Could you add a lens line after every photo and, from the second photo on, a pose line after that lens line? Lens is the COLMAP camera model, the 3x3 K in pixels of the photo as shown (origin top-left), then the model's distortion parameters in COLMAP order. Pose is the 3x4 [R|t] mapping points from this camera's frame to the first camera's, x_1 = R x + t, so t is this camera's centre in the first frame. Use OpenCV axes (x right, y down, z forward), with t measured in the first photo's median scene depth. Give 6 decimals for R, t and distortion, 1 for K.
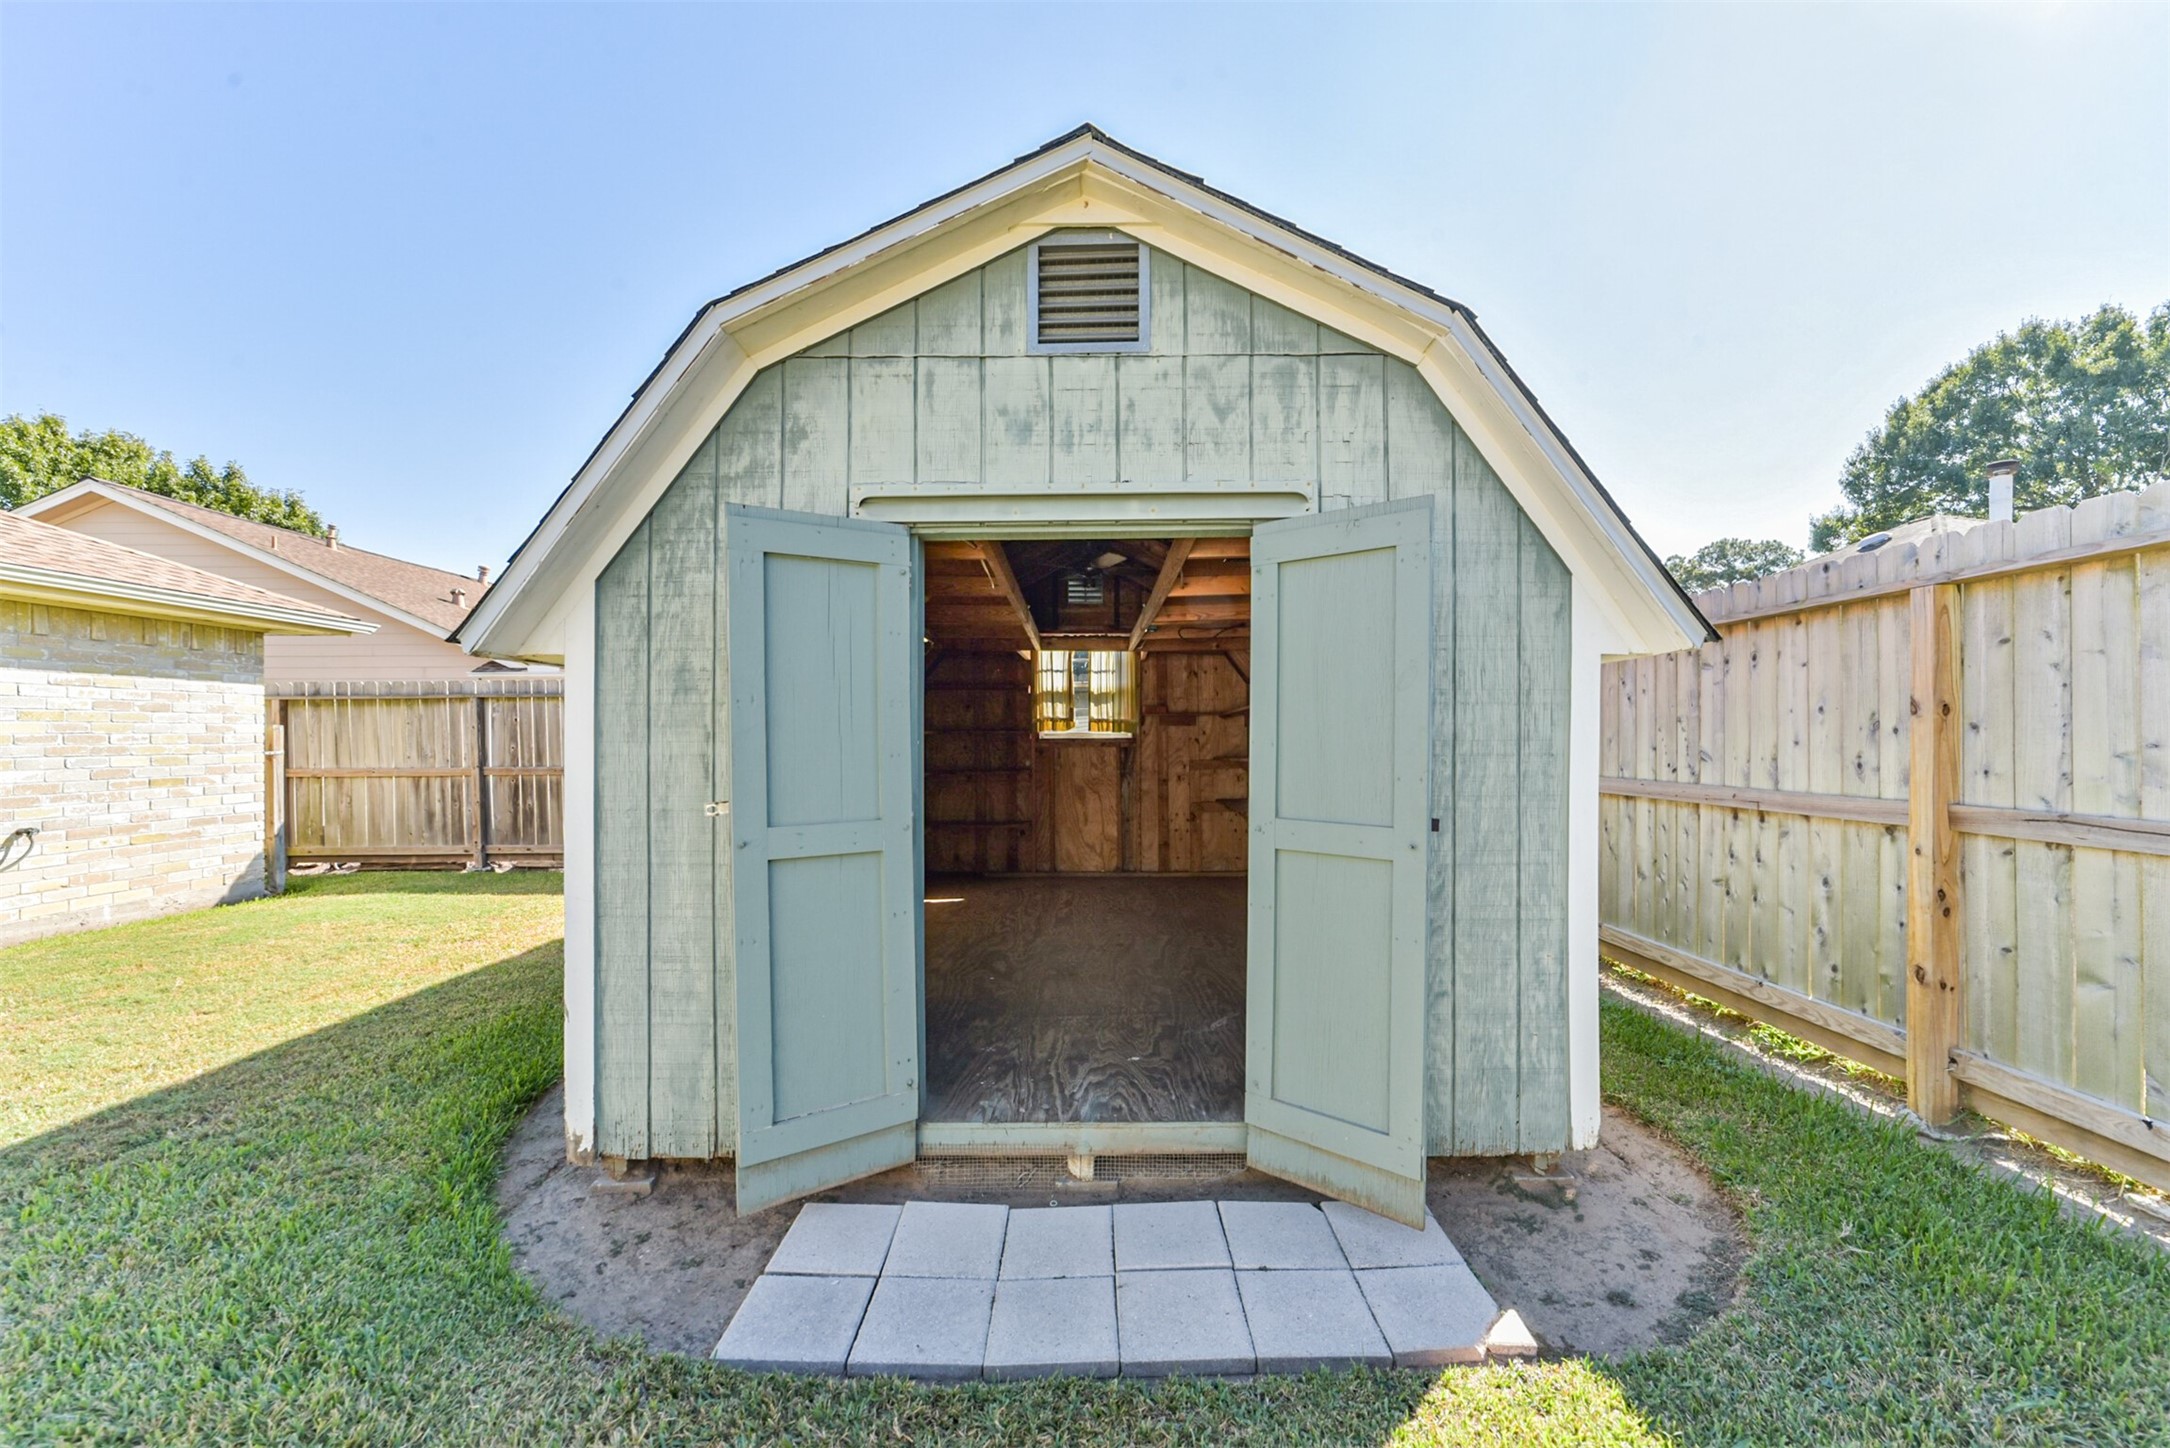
lens RADIAL K [[832.5, 0, 1093.4], [0, 832.5, 742.8], [0, 0, 1]] dist [-0.009051, 0.003556]
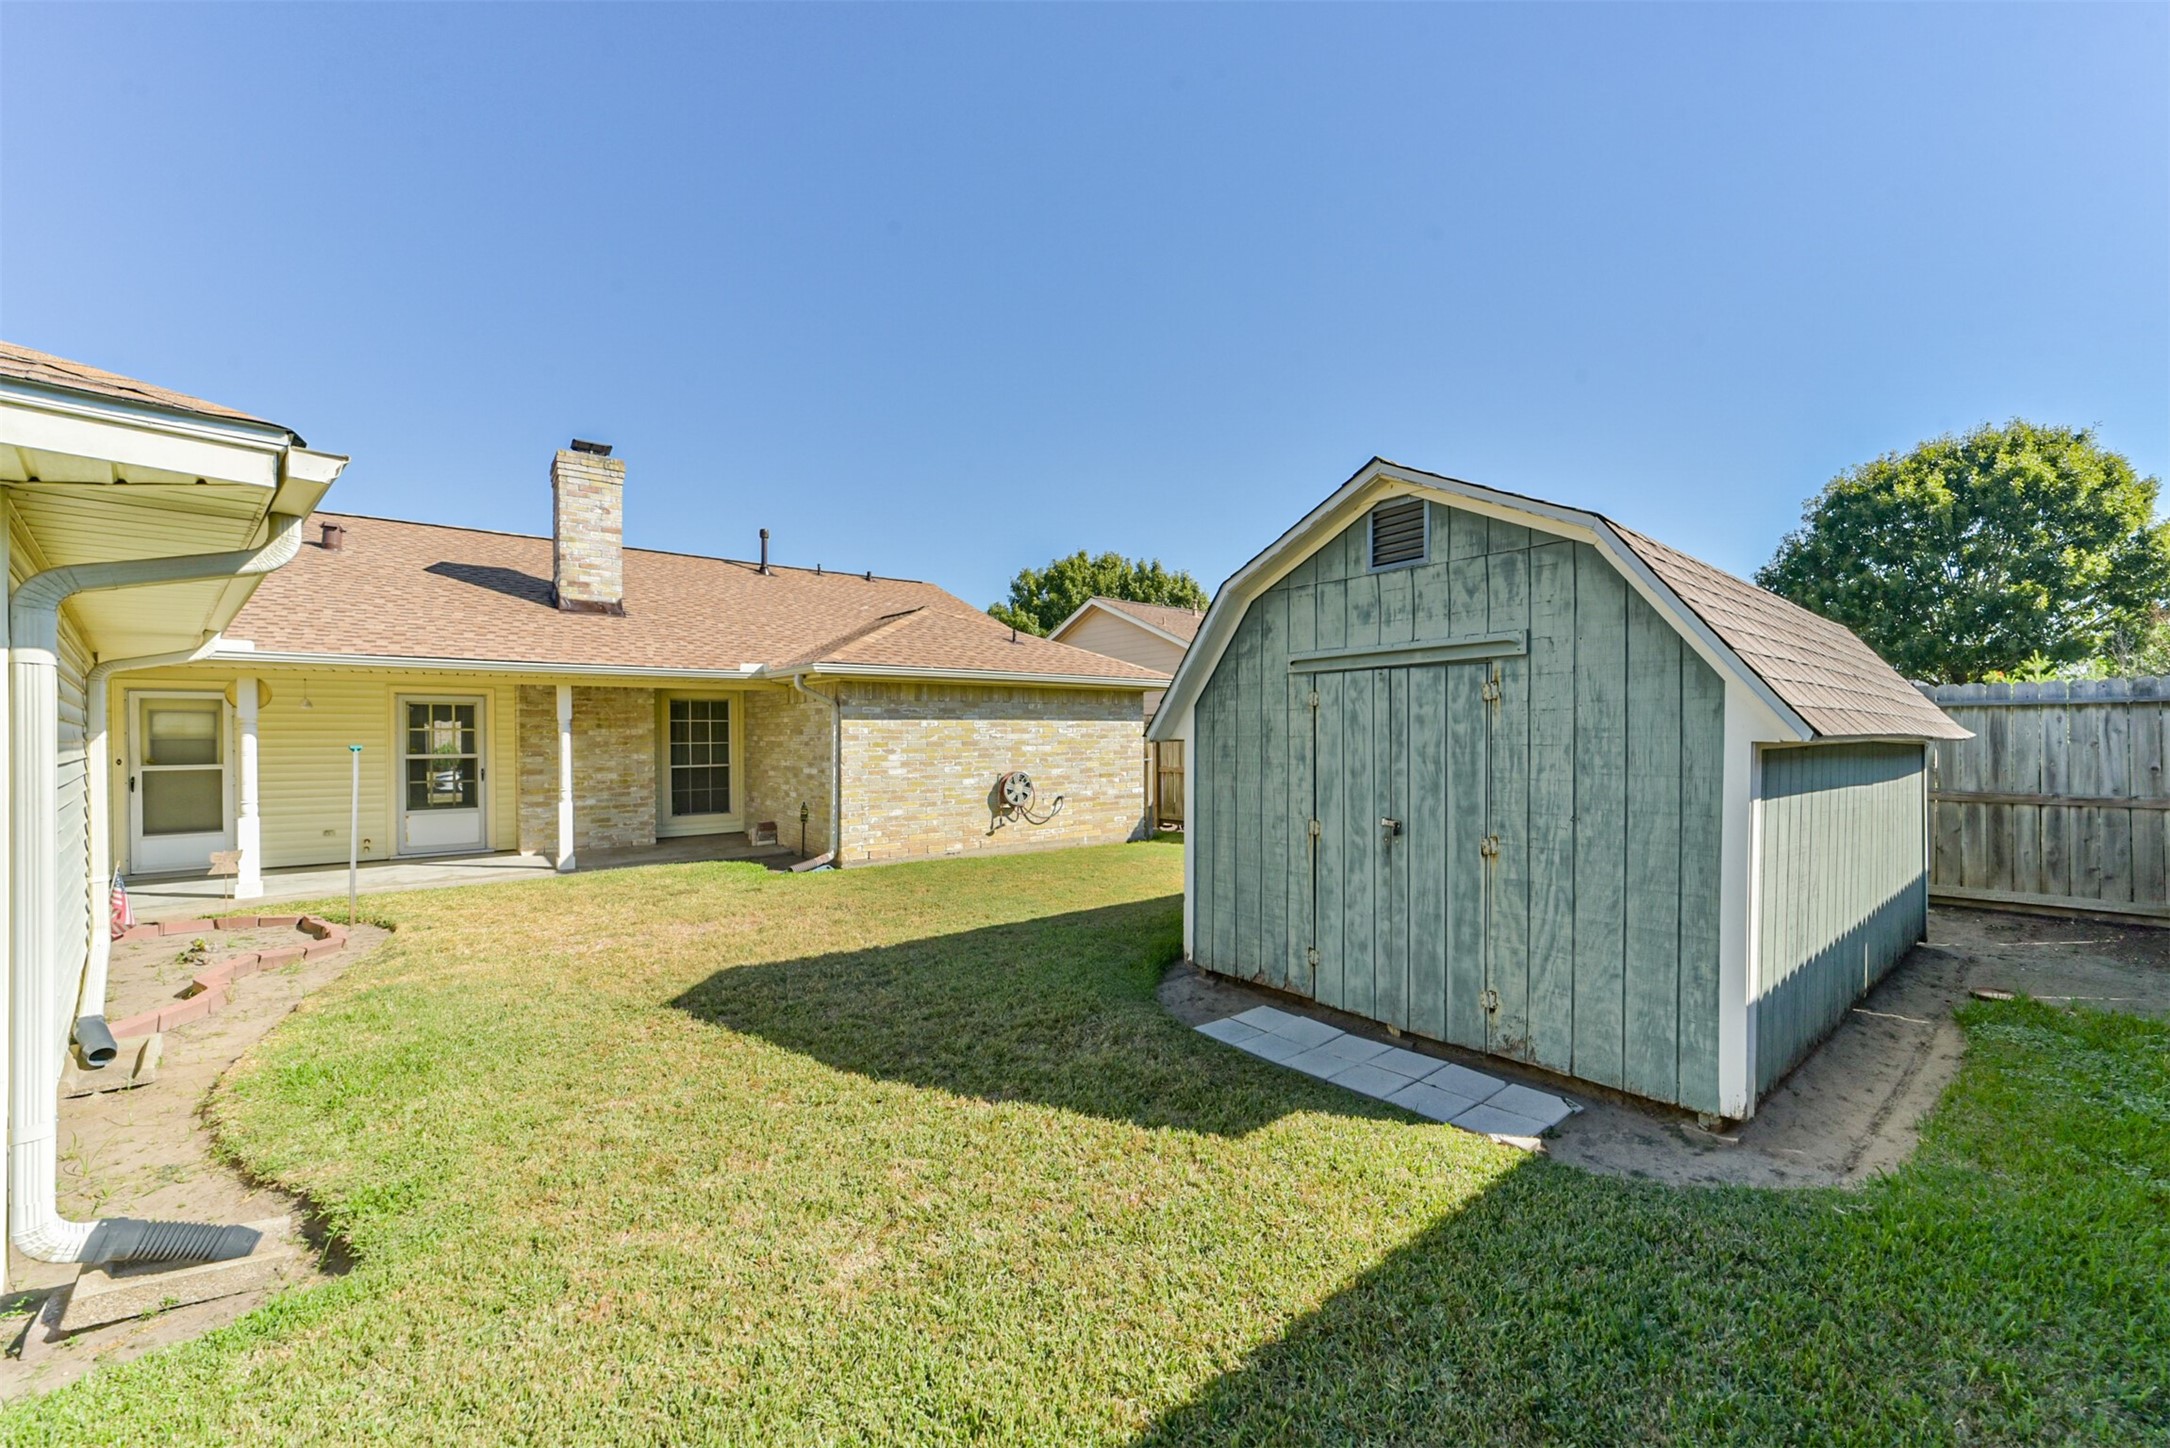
lens RADIAL K [[832.5, 0, 1082.0], [0, 832.5, 736.6], [0, 0, 1]] dist [-0.009051, 0.003556]
pose [[0.615716, -0.000086, -0.787968, 0.977359], [0.000608, 1.000000, 0.000366, -0.114660], [0.787968, -0.000705, 0.615716, -0.615625]]
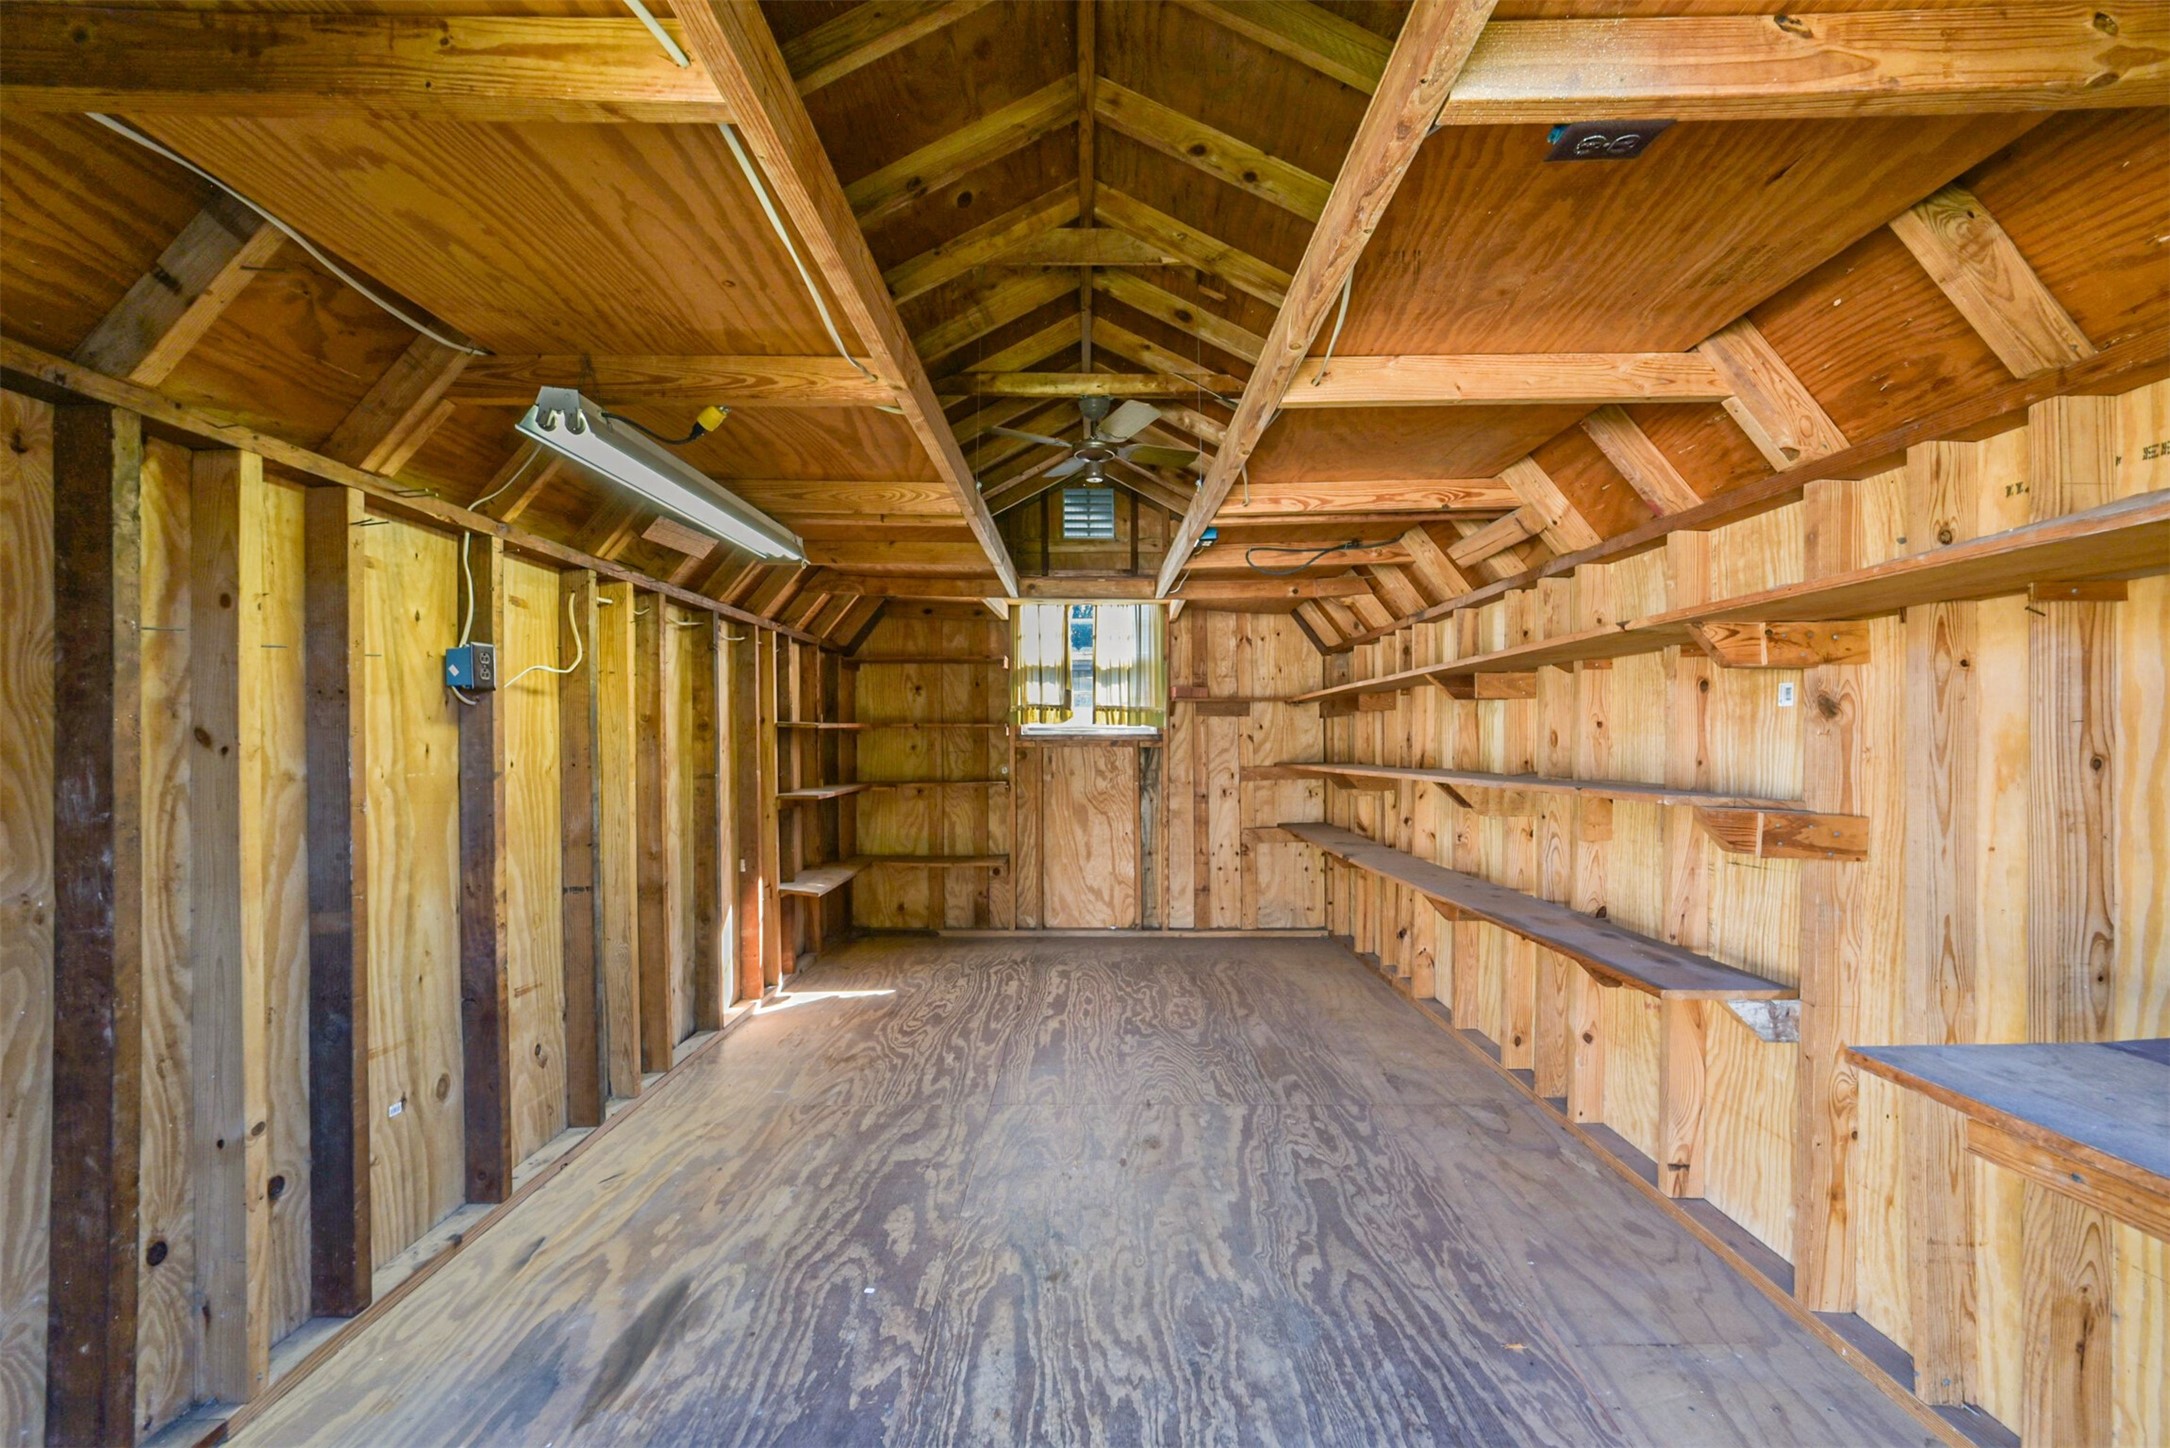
lens RADIAL K [[832.5, 0, 1082.5], [0, 832.5, 735.0], [0, 0, 1]] dist [-0.009051, 0.003556]
pose [[0.999822, 0.001743, -0.018798, -0.001434], [-0.001782, 0.999996, -0.002053, -0.003655], [0.018794, 0.002087, 0.999821, 0.312153]]
